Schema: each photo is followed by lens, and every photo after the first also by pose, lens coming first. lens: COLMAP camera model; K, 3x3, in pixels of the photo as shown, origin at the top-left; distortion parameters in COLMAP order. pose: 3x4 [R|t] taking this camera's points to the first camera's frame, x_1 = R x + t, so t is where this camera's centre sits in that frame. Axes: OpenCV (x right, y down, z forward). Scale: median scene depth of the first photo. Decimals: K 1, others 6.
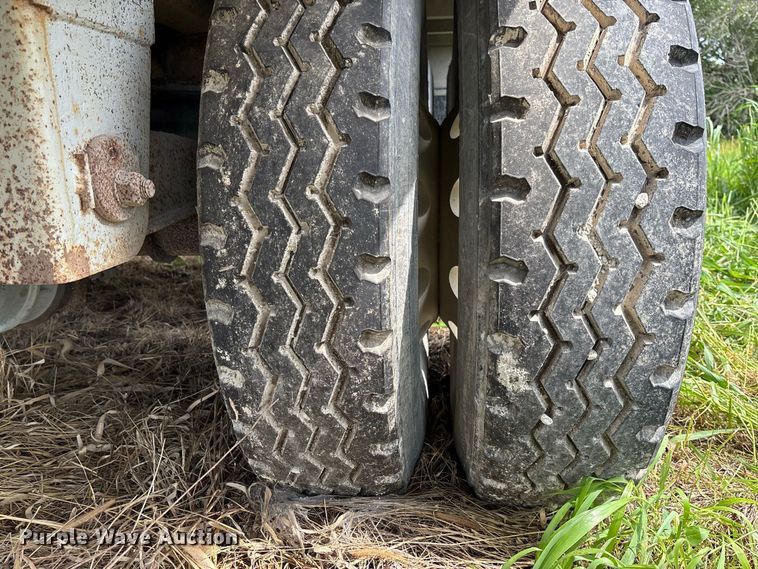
lens RADIAL K [[581.2, 0, 379.2], [0, 581.2, 287.6], [0, 0, 1]] dist [0.038436, -0.048677]
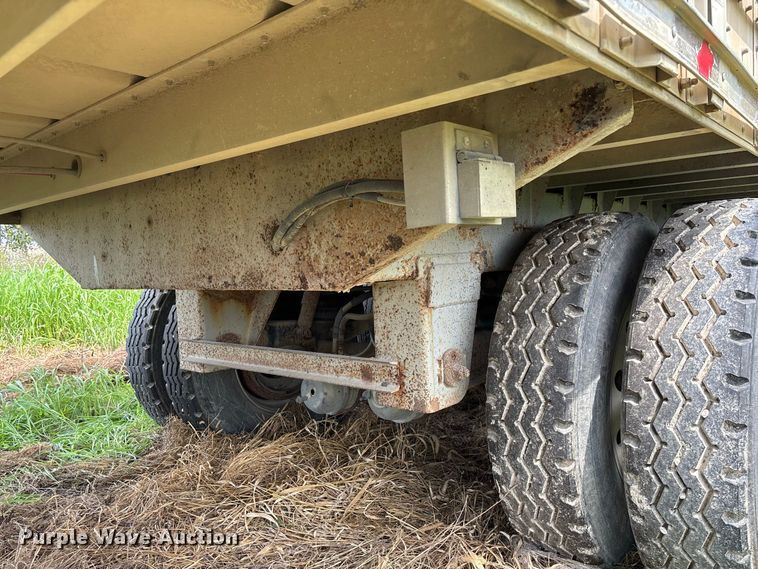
lens RADIAL K [[581.2, 0, 379.2], [0, 581.2, 287.6], [0, 0, 1]] dist [0.038436, -0.048677]
pose [[0.813950, 0.018806, -0.580630, 0.633112], [-0.114023, 0.985207, -0.127931, -0.174892], [0.569635, 0.170335, 0.804054, -1.058017]]
